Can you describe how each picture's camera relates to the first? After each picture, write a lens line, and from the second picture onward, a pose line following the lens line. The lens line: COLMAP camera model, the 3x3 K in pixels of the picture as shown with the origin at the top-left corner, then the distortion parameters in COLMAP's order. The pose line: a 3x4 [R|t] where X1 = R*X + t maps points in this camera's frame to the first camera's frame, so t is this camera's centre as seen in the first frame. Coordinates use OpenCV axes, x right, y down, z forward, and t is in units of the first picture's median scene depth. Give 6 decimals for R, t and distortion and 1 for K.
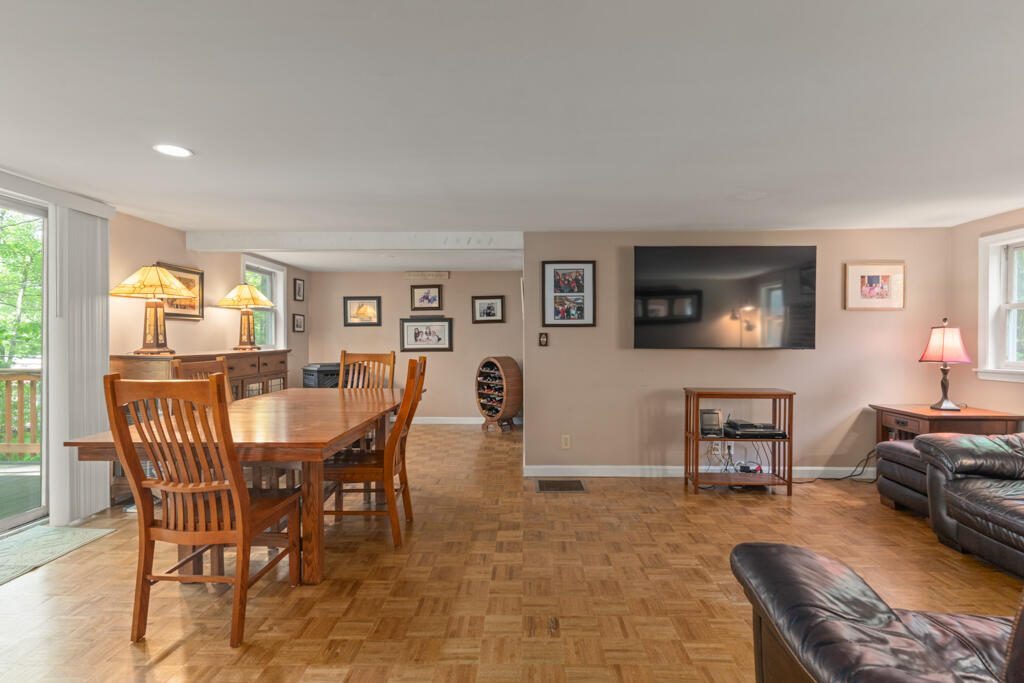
lens RADIAL K [[492.5, 0, 528.3], [0, 492.5, 344.1], [0, 0, 1]] dist [0.000435, -0.000051]
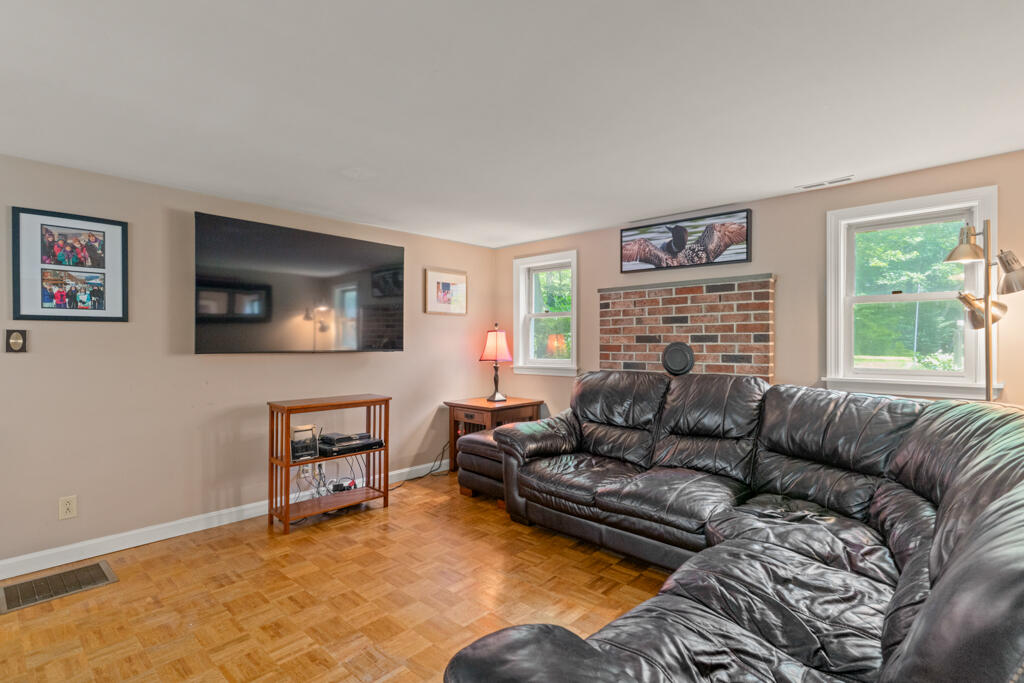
lens RADIAL K [[495.7, 0, 512.0], [0, 495.7, 341.5], [0, 0, 1]] dist [0.001506, 0.000630]
pose [[0.683308, 0.000627, 0.730130, 0.002319], [0.006259, 0.999958, -0.006717, -0.001046], [-0.730103, 0.009160, 0.683276, 0.167724]]
